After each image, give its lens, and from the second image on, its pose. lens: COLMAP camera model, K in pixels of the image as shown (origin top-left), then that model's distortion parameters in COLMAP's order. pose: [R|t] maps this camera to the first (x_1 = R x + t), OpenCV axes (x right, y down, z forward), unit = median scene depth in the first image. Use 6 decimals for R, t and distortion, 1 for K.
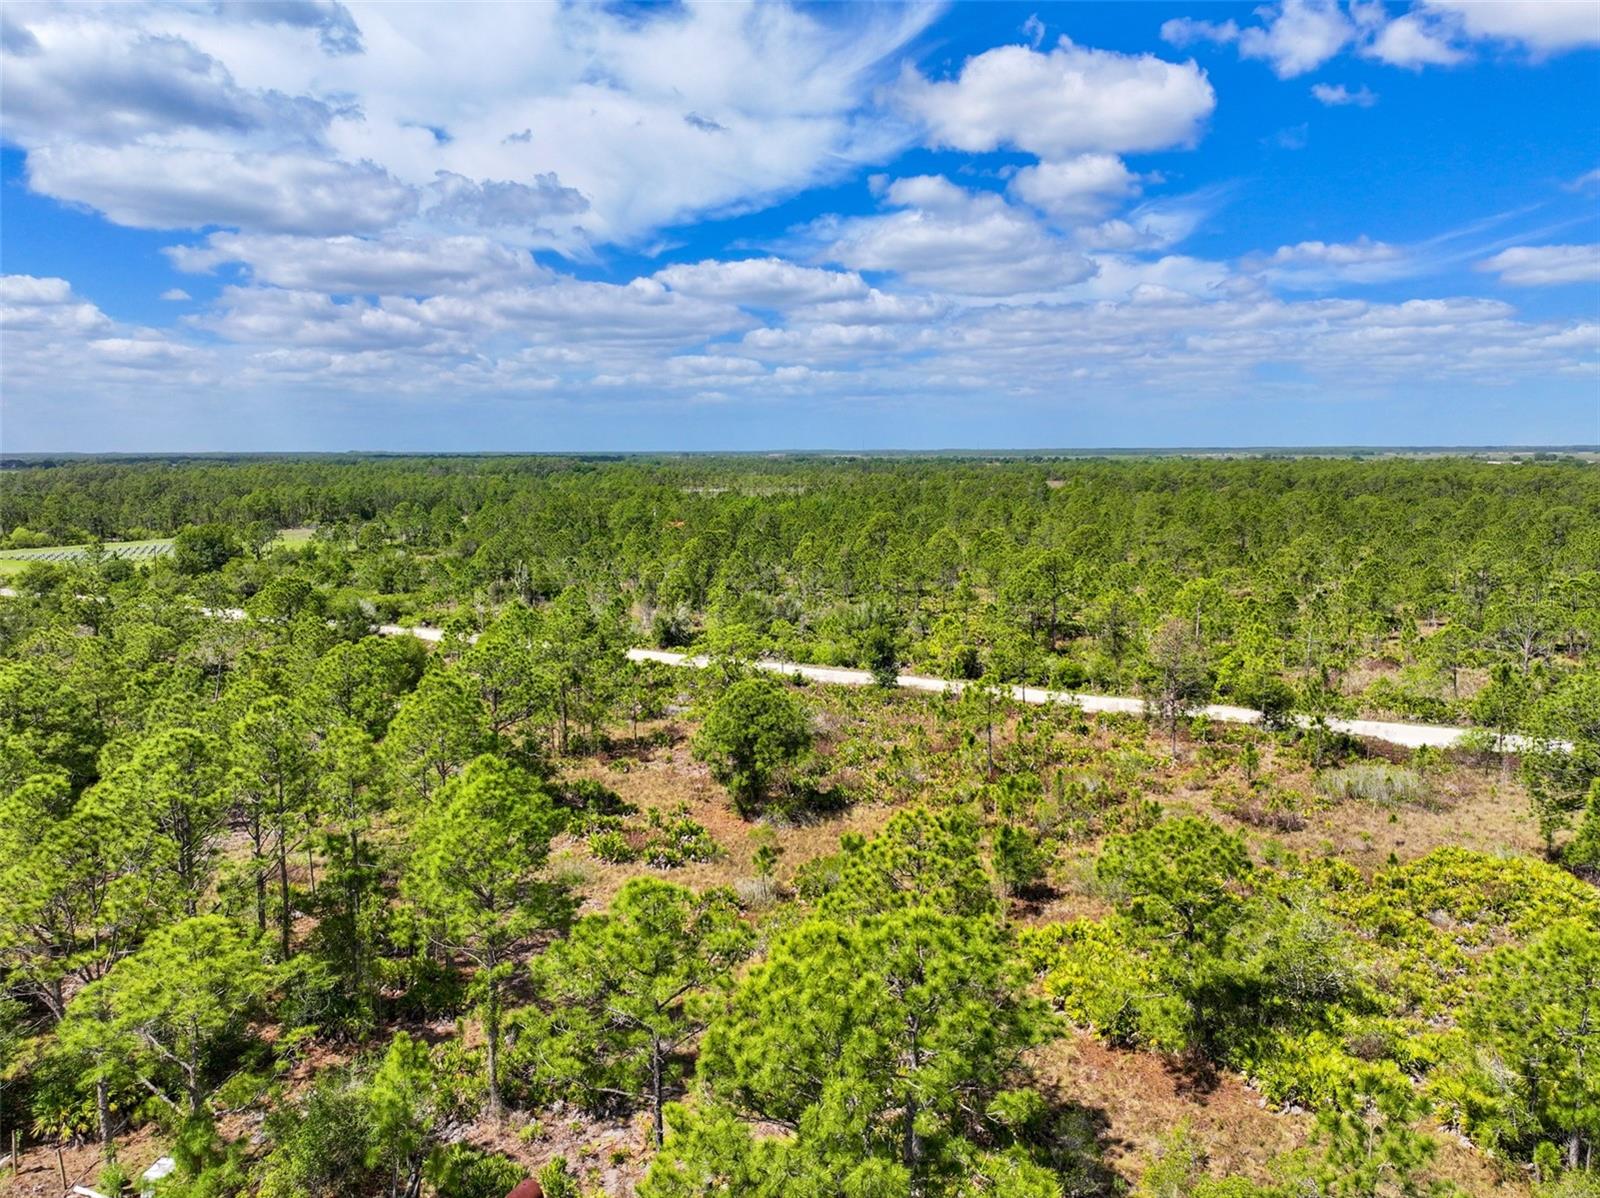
lens RADIAL K [[1122.1, 0, 804.8], [0, 1122.1, 592.9], [0, 0, 1]] dist [0.001634, 0.014741]
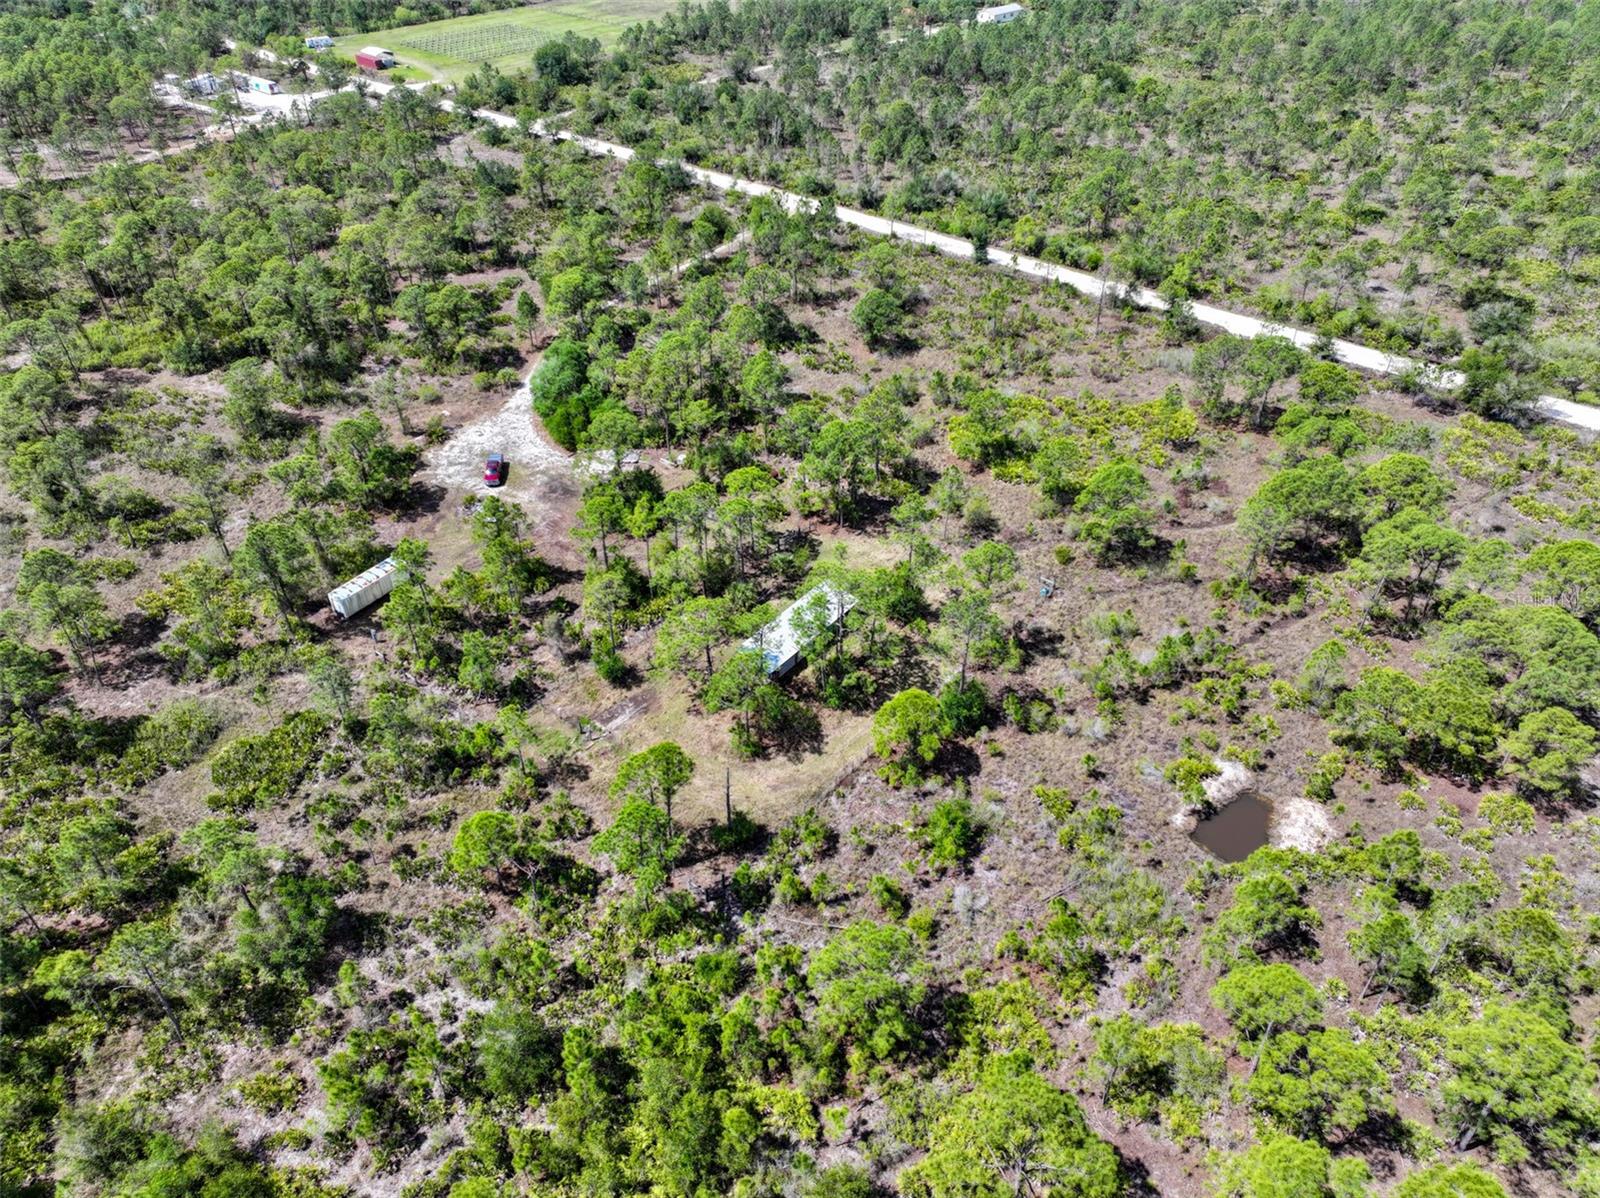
lens RADIAL K [[1122.1, 0, 804.8], [0, 1122.1, 592.9], [0, 0, 1]] dist [0.001634, 0.014741]
pose [[0.974133, 0.134413, -0.181656, 0.296081], [-0.027038, 0.867421, 0.496841, -0.499530], [0.224354, -0.479077, 0.848617, -1.188747]]
